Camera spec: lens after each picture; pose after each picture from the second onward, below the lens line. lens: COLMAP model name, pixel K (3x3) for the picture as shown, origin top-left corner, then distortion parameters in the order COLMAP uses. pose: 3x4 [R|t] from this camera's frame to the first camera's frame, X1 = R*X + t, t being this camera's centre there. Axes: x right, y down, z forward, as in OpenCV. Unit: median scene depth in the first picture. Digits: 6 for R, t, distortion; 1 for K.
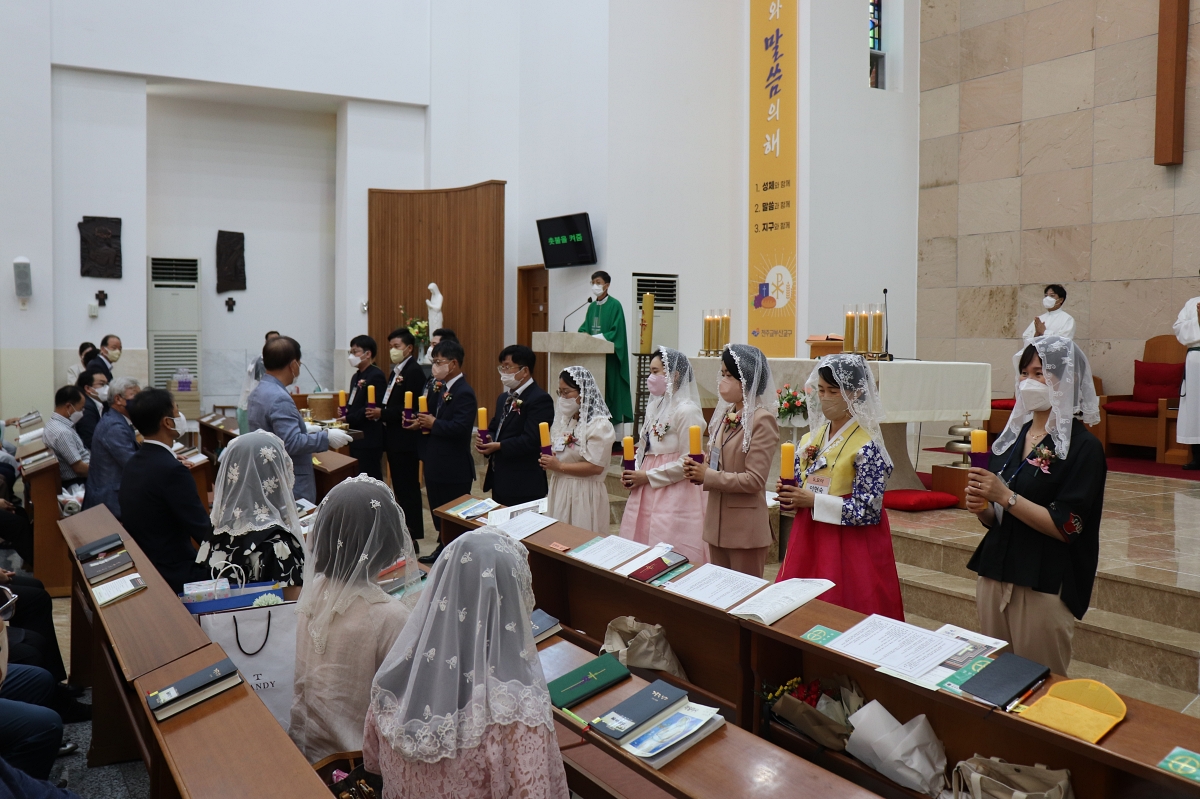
lens RADIAL K [[1083.1, 0, 592.9], [0, 1083.1, 399.6], [0, 0, 1]] dist [-0.087247, 0.091740]
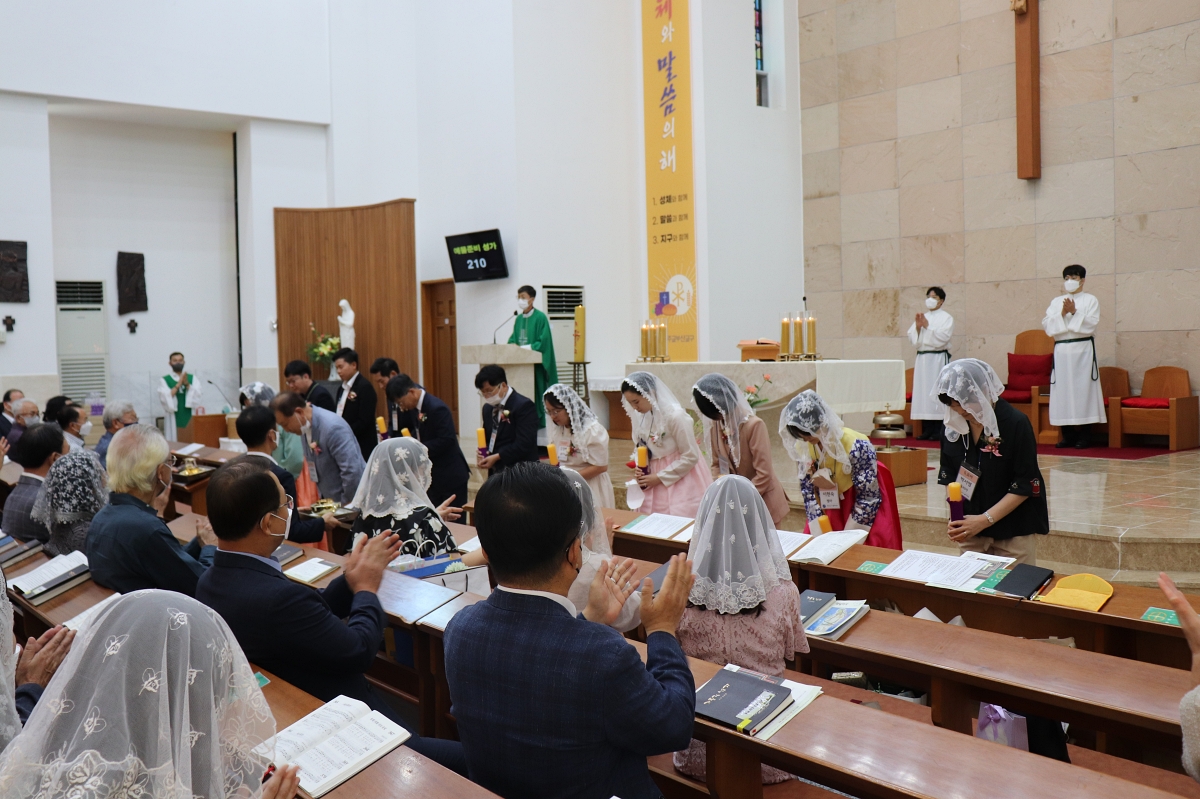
lens RADIAL K [[1123.4, 0, 591.9], [0, 1123.4, 403.2], [0, 0, 1]] dist [-0.041120, 0.000000]
pose [[0.988482, -0.038552, 0.146346, -0.082204], [0.039334, 0.999223, -0.002452, 0.001136], [-0.146138, 0.008180, 0.989230, -0.082094]]
